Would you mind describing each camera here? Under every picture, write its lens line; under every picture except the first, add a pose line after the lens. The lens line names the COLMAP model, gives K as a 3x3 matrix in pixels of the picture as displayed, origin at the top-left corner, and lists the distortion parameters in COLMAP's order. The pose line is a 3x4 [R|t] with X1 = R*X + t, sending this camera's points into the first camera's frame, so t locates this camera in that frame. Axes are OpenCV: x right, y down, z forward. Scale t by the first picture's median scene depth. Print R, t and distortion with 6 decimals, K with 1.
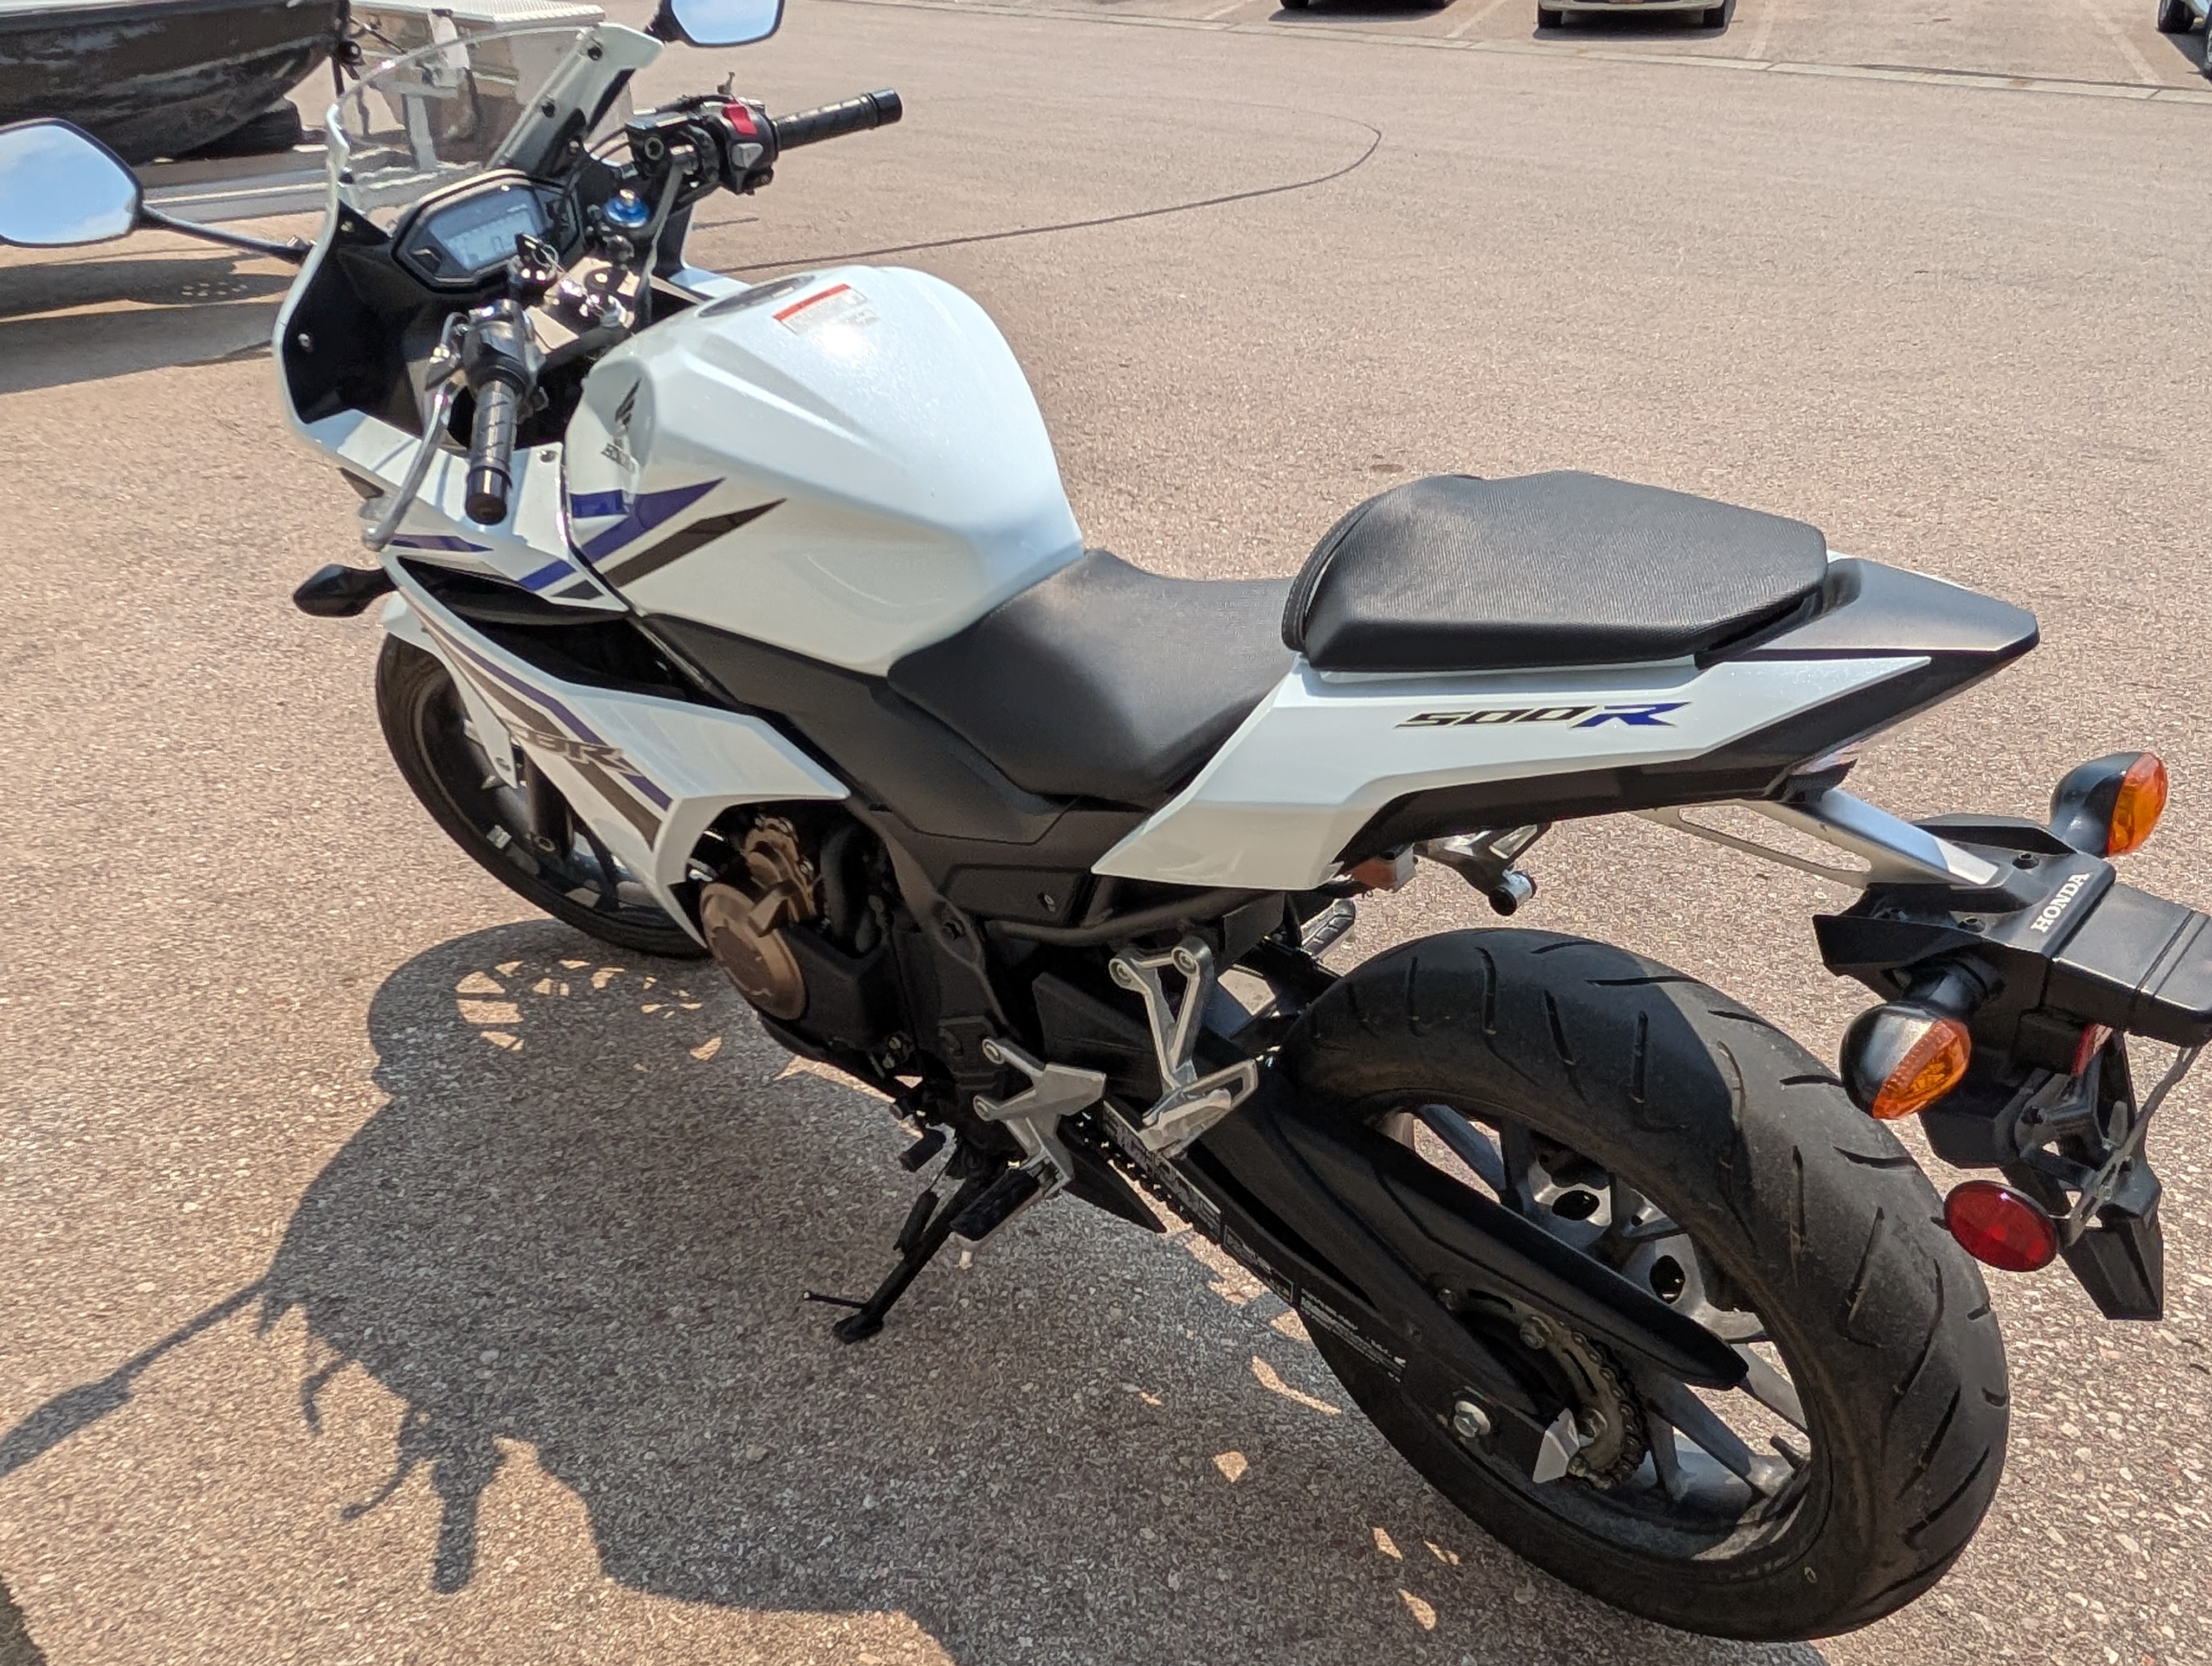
lens RADIAL K [[1829.2, 0, 1098.9], [0, 1829.2, 916.0], [0, 0, 1]] dist [0.005062, -0.004754]
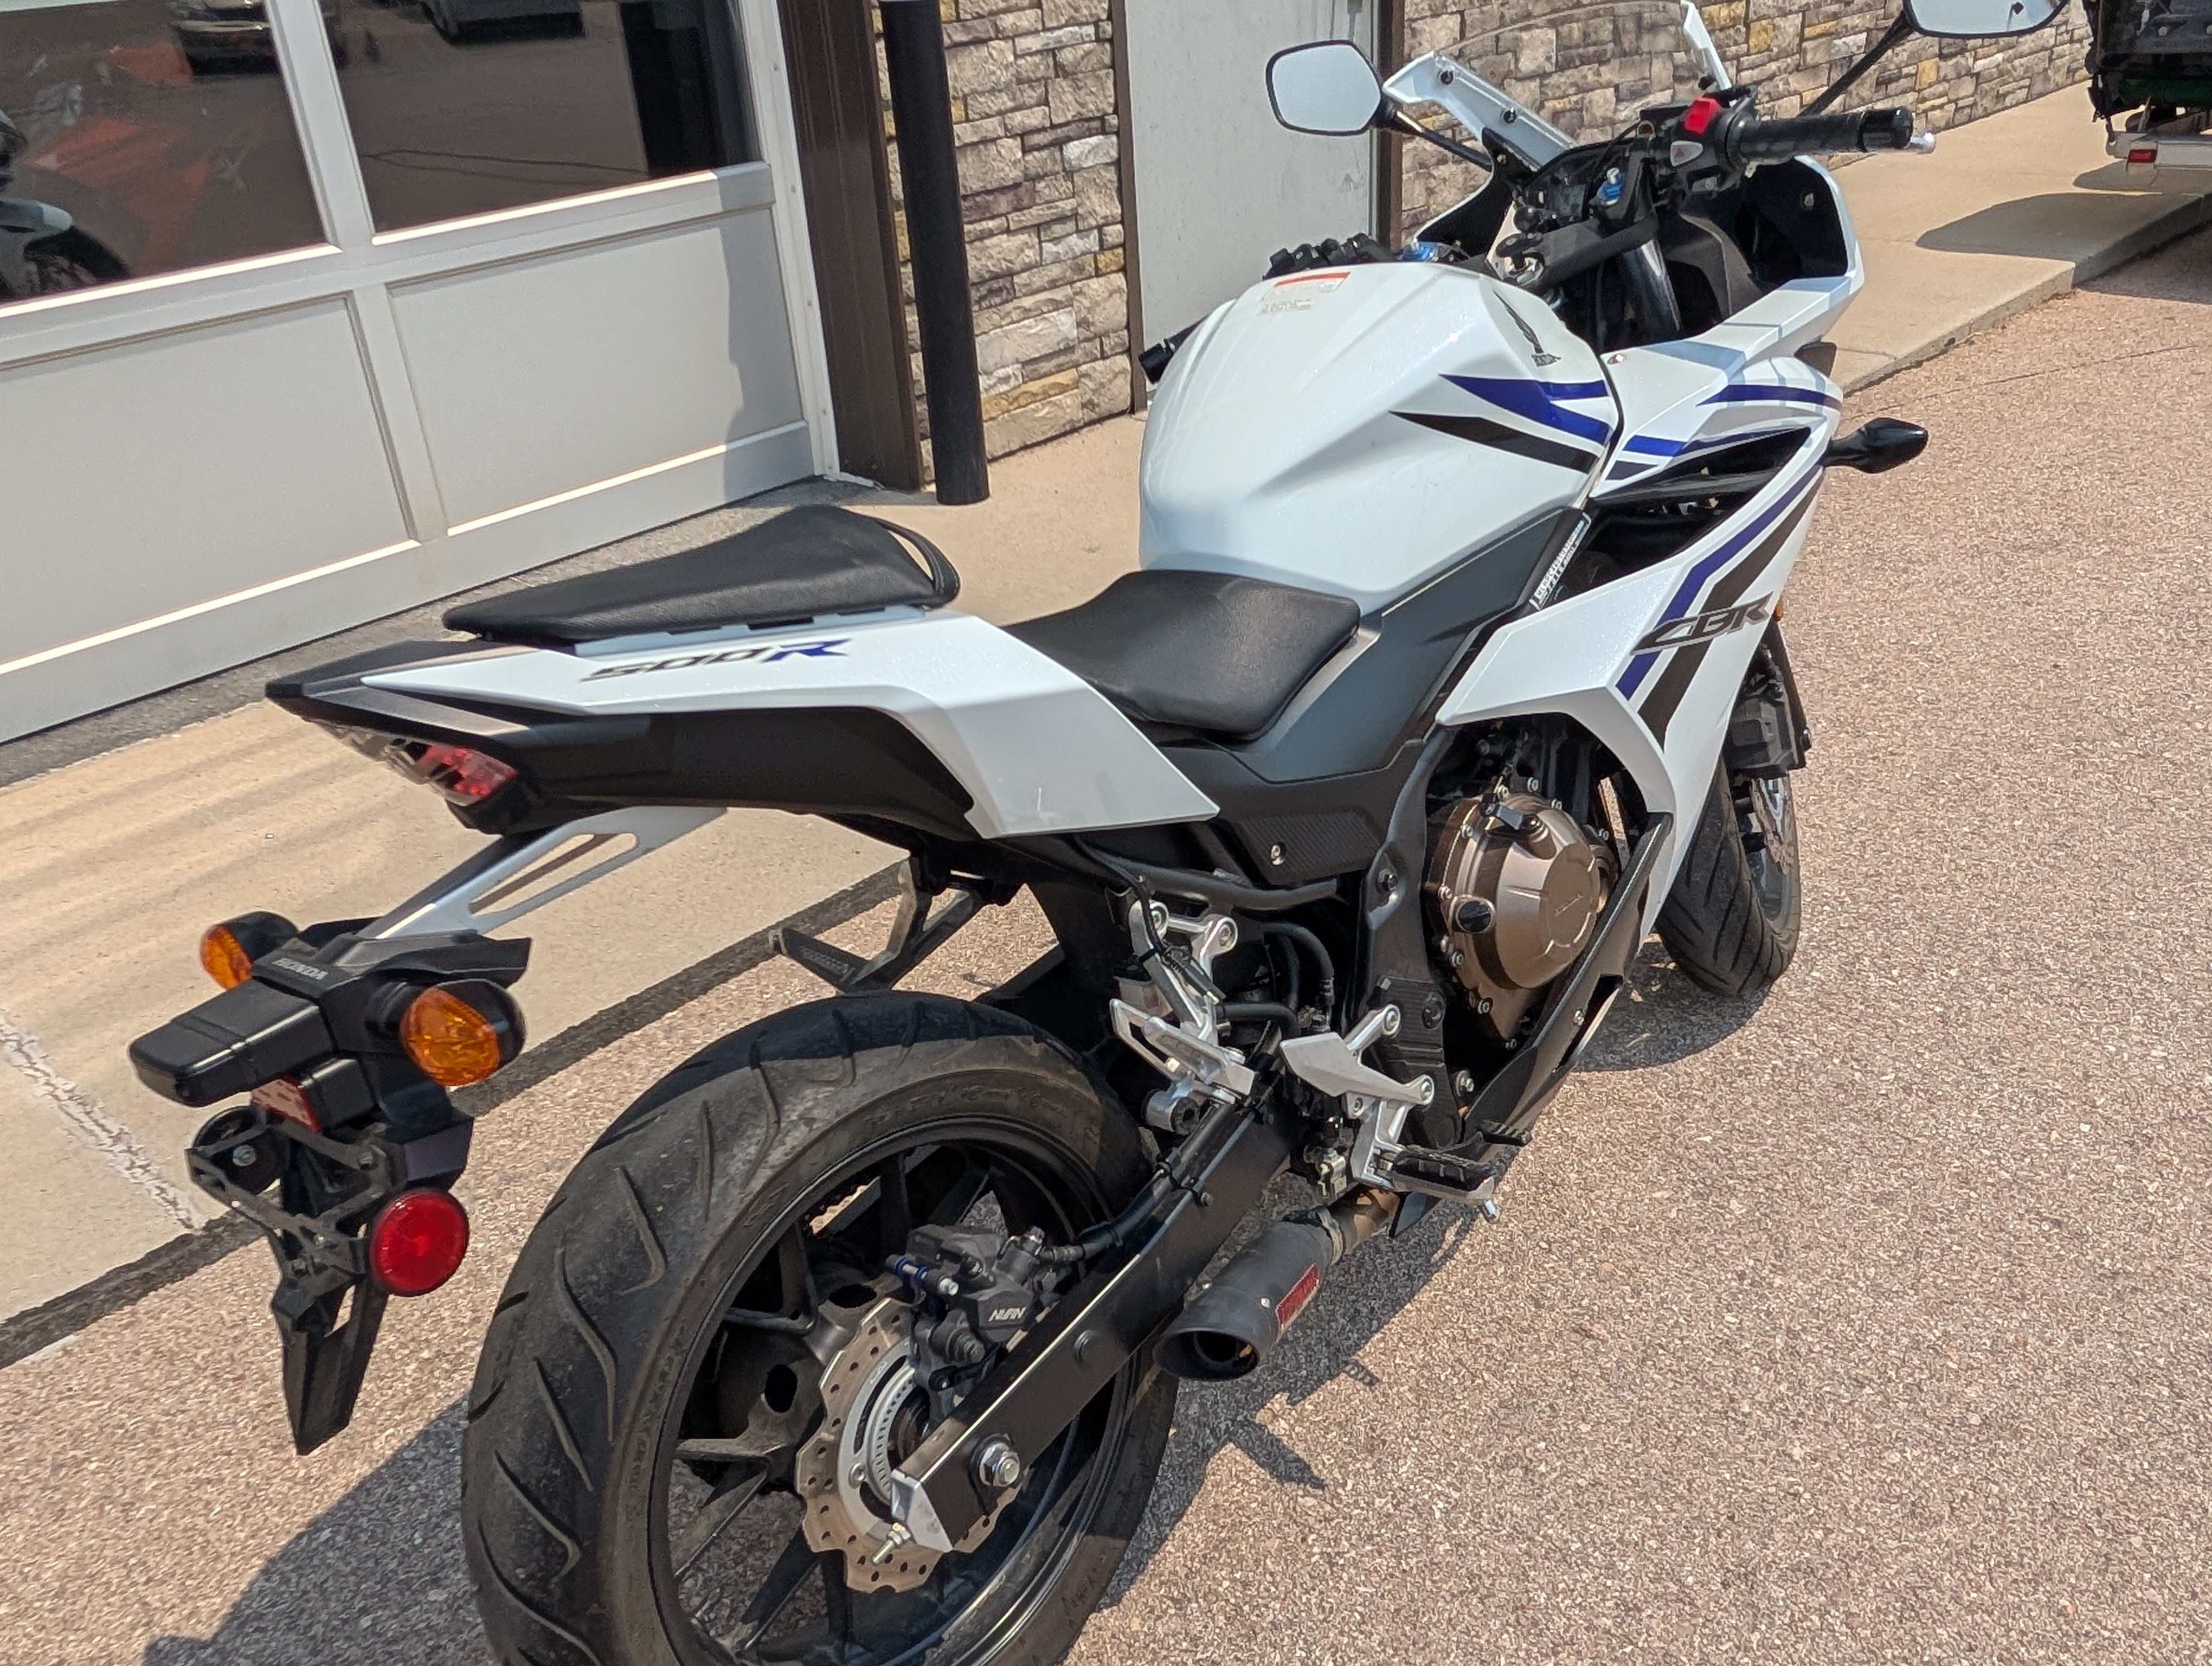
lens RADIAL K [[1829.9, 0, 1101.4], [0, 1829.9, 922.0], [0, 0, 1]] dist [0.003670, -0.002182]
pose [[0.049915, 0.511862, -0.857616, 0.789640], [-0.451232, 0.777611, 0.437849, -0.380768], [0.891010, 0.365128, 0.269783, 0.616916]]
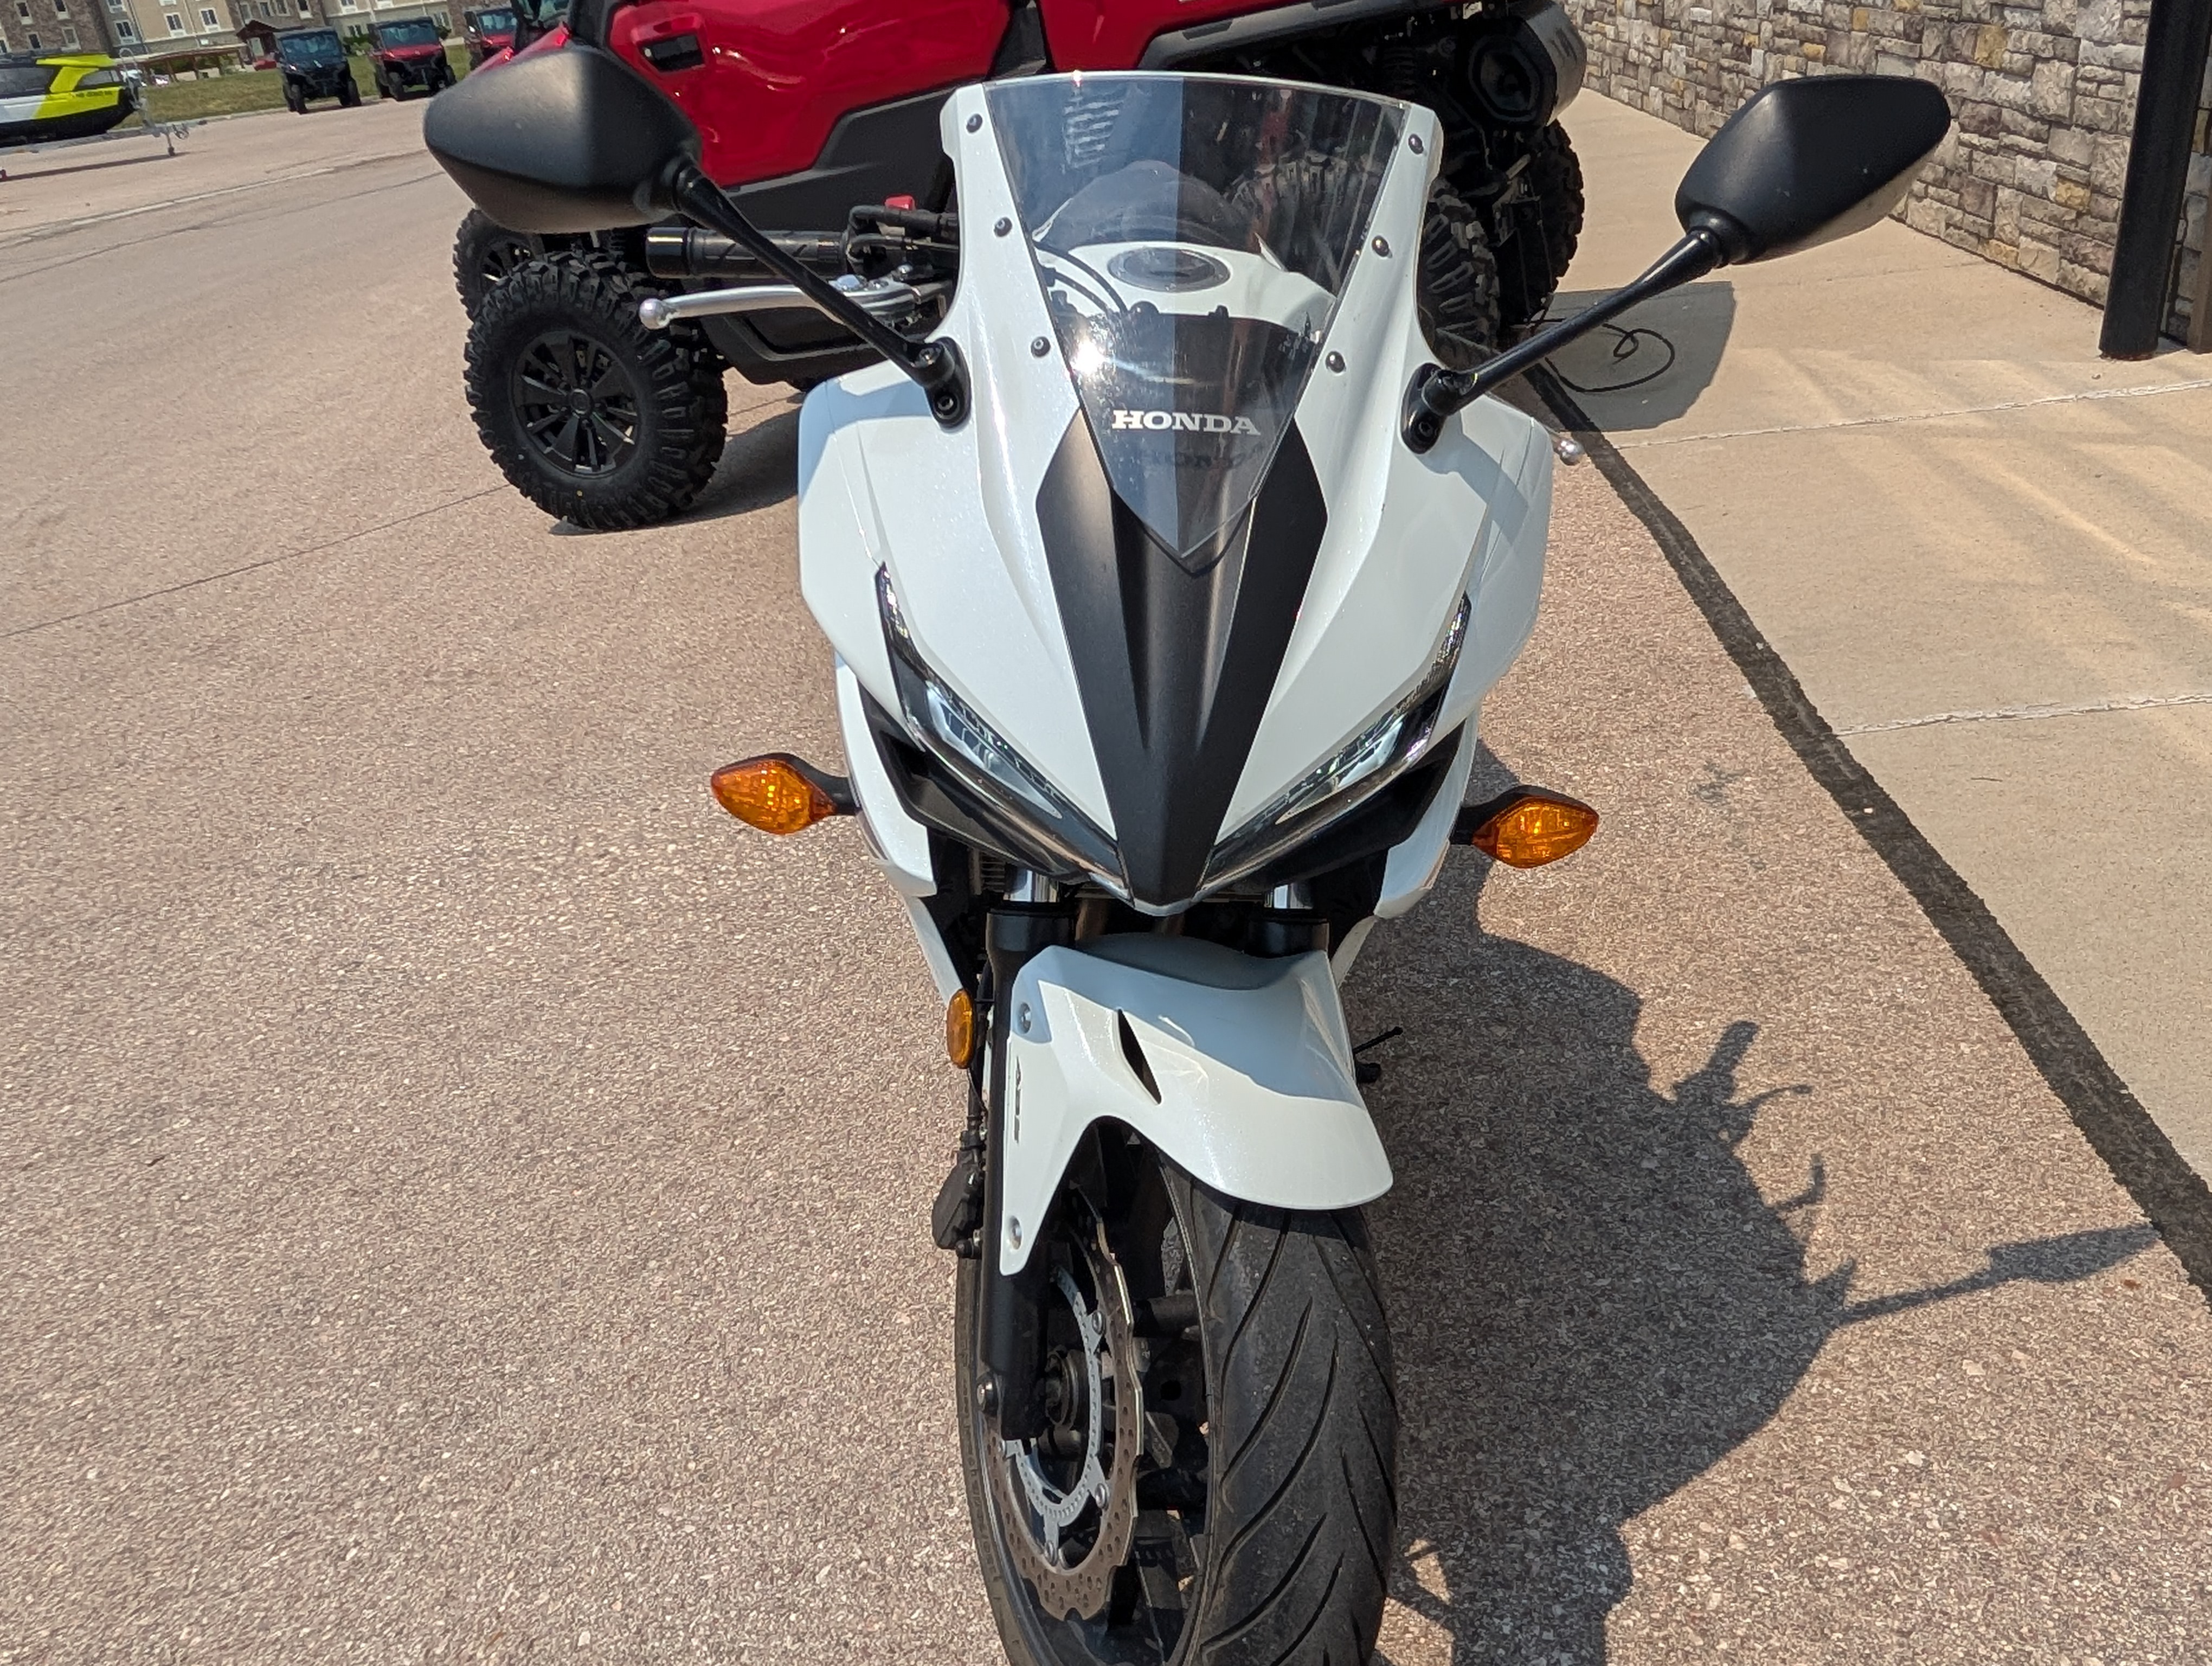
lens RADIAL K [[1842.0, 0, 1084.3], [0, 1842.0, 911.4], [0, 0, 1]] dist [0.003239, 0.000904]
pose [[-0.676087, -0.255506, 0.691103, -0.828266], [0.483866, 0.553405, 0.677950, -0.743306], [-0.555680, 0.792755, -0.250519, 1.355537]]
